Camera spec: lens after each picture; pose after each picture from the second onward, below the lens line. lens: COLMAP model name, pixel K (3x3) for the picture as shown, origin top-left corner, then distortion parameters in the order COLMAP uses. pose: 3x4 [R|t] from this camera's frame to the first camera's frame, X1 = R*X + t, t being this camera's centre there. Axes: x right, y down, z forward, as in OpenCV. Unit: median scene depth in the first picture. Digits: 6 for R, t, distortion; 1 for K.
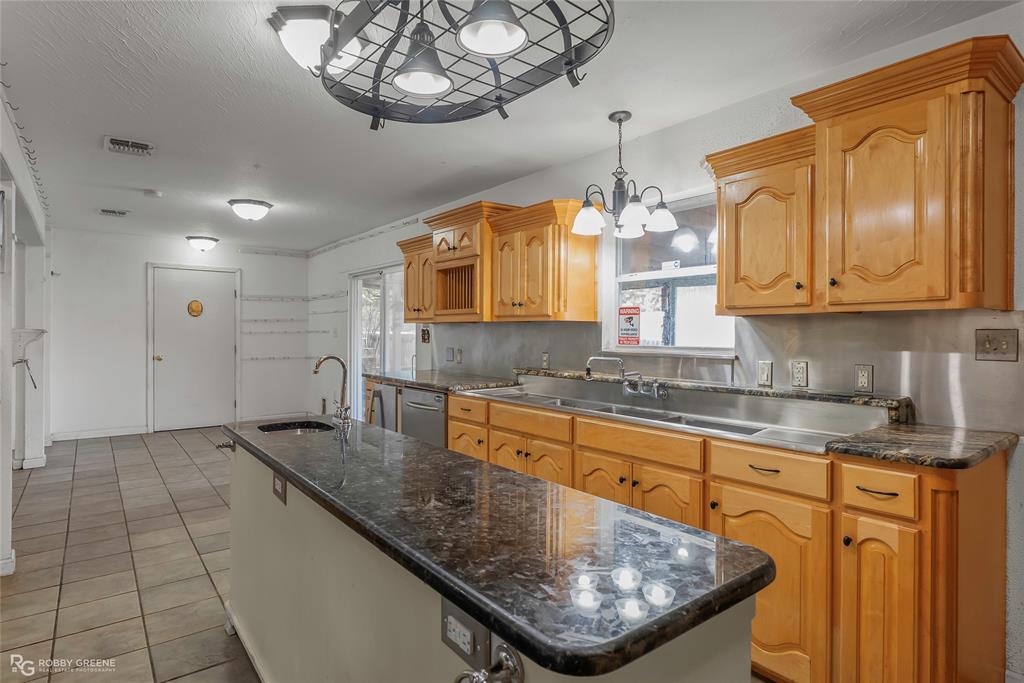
lens RADIAL K [[547.5, 0, 531.0], [0, 547.5, 335.2], [0, 0, 1]] dist [-0.013066, 0.002205]
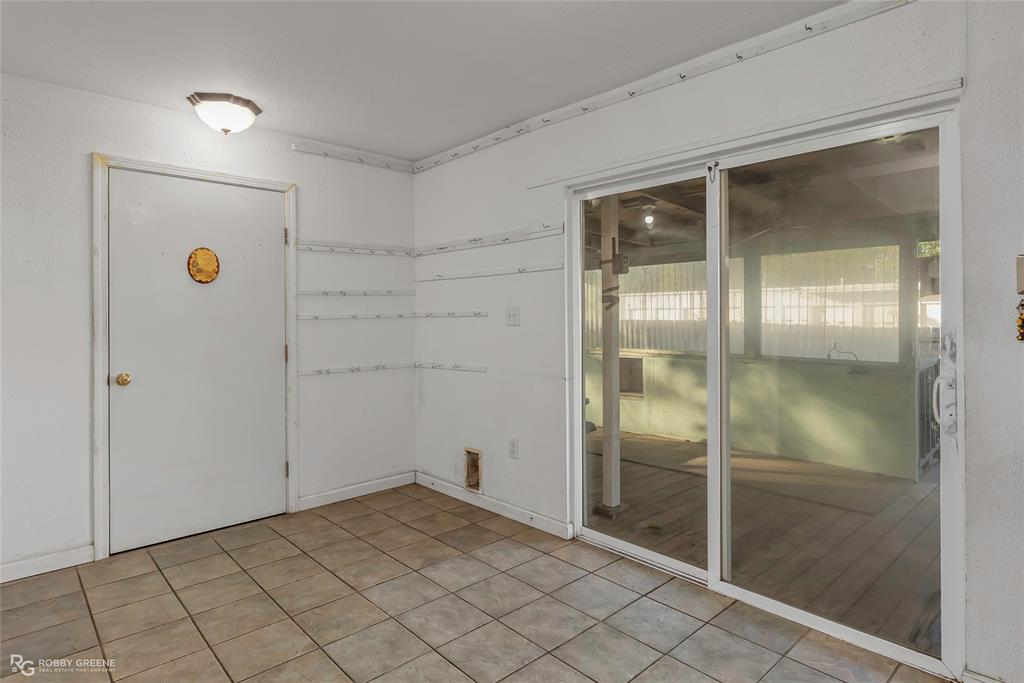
lens RADIAL K [[547.5, 0, 528.3], [0, 547.5, 313.3], [0, 0, 1]] dist [-0.013066, 0.002205]
pose [[0.997022, -0.010814, 0.076360, -0.463466], [0.011873, 0.999839, -0.013430, -0.000370], [-0.076202, 0.014297, 0.996990, 0.641221]]
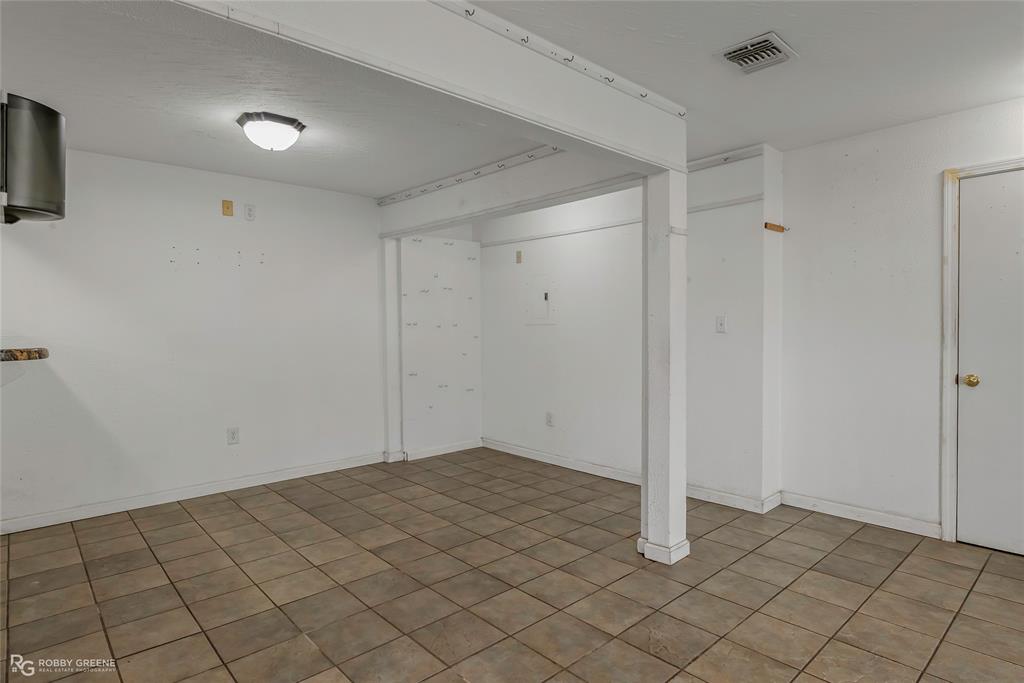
lens RADIAL K [[547.5, 0, 508.7], [0, 547.5, 336.7], [0, 0, 1]] dist [-0.013066, 0.002205]
pose [[0.048562, 0.016505, -0.998684, -0.301426], [0.006281, 0.999839, 0.016830, -0.004293], [0.998800, -0.007090, 0.048450, 0.700253]]
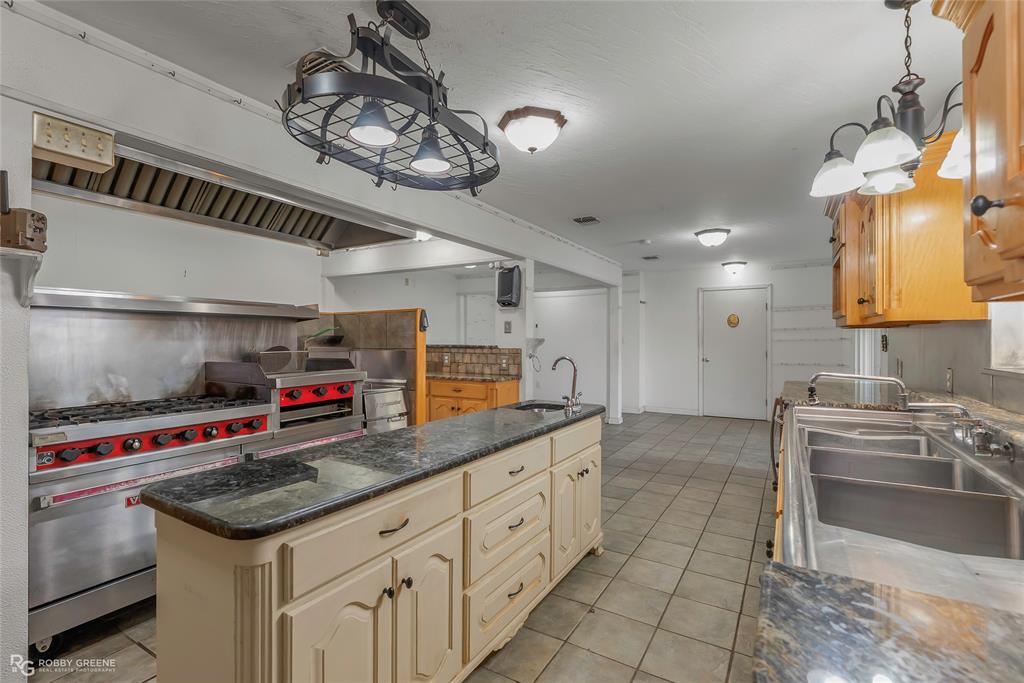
lens RADIAL K [[471.0, 0, 503.8], [0, 471.0, 337.6], [0, 0, 1]] dist [-0.010856, 0.003044]
pose [[0.328294, -0.008839, -0.944534, 0.260342], [-0.002601, 0.999944, -0.010262, 0.001173], [0.944572, 0.005825, 0.328253, 0.196121]]
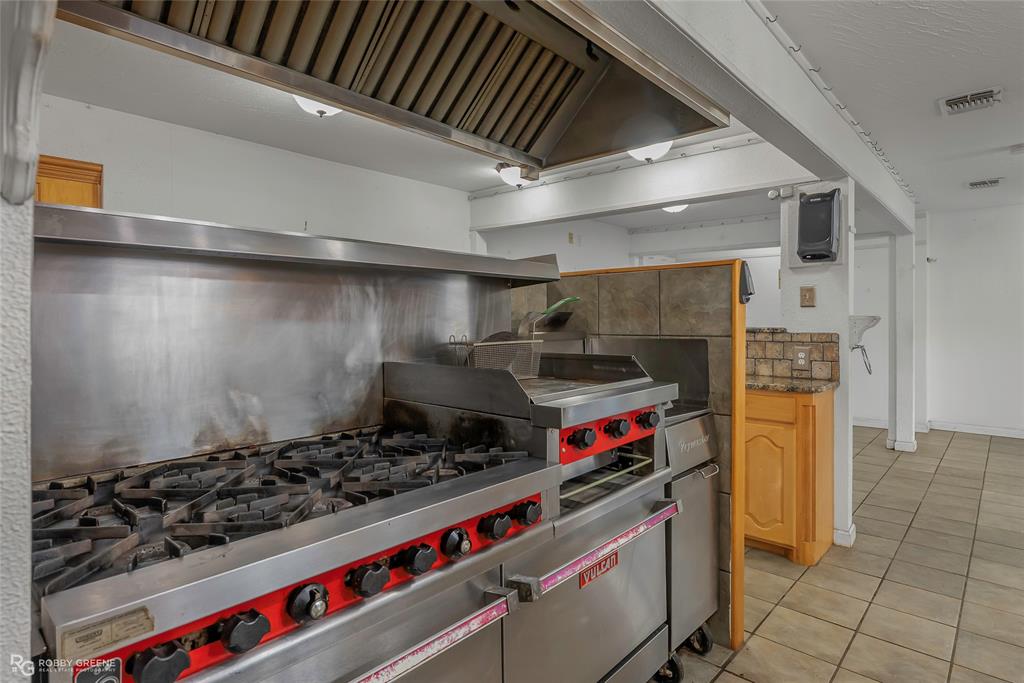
lens RADIAL K [[547.5, 0, 494.1], [0, 547.5, 318.7], [0, 0, 1]] dist [-0.013066, 0.002205]
pose [[0.126765, -0.005423, -0.991918, 0.005686], [-0.000419, 0.999985, -0.005520, -0.000084], [0.991933, 0.001115, 0.126760, 0.085990]]
